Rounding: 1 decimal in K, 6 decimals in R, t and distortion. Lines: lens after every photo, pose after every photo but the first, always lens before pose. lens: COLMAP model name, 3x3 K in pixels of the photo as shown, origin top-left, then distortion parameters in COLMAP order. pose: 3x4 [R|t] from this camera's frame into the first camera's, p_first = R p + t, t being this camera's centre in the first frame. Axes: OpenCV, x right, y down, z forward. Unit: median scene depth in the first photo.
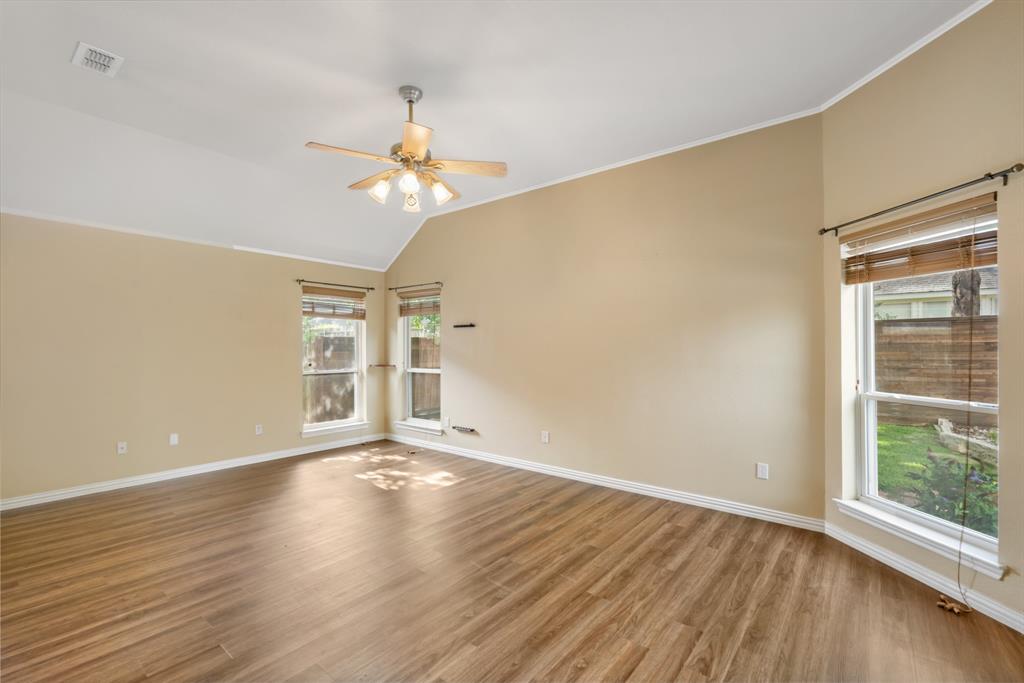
lens RADIAL K [[454.5, 0, 512.9], [0, 454.5, 342.0], [0, 0, 1]] dist [-0.001947, 0.000164]
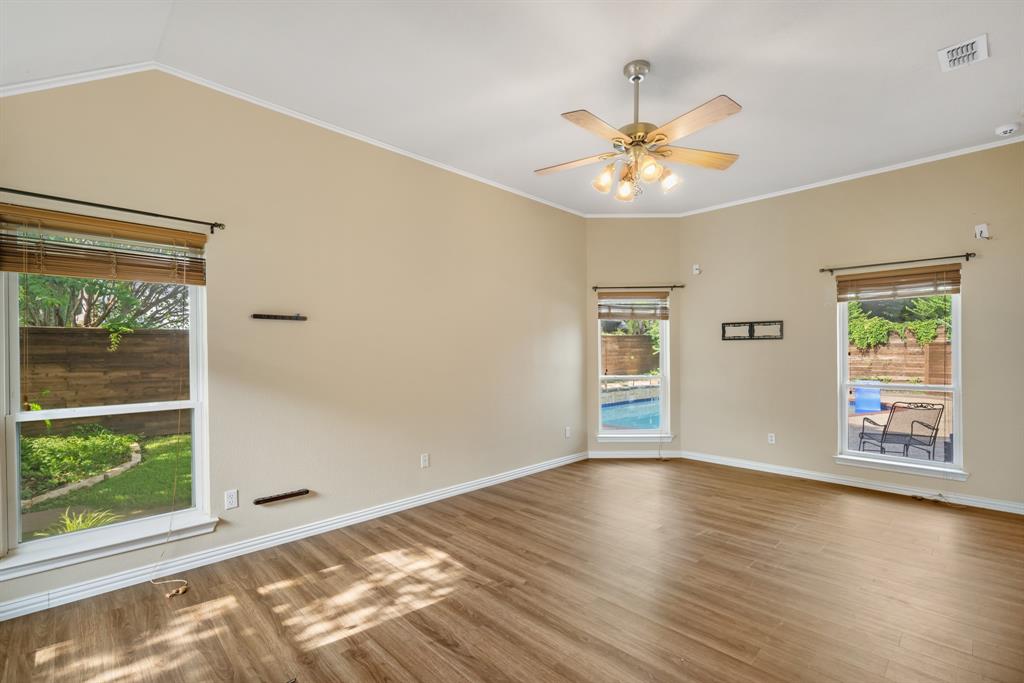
lens RADIAL K [[454.5, 0, 513.8], [0, 454.5, 349.6], [0, 0, 1]] dist [-0.001947, 0.000164]
pose [[0.101592, 0.004067, 0.994818, -0.763001], [-0.009502, 0.999950, -0.003118, 0.005366], [-0.994781, -0.009136, 0.101626, 0.768811]]
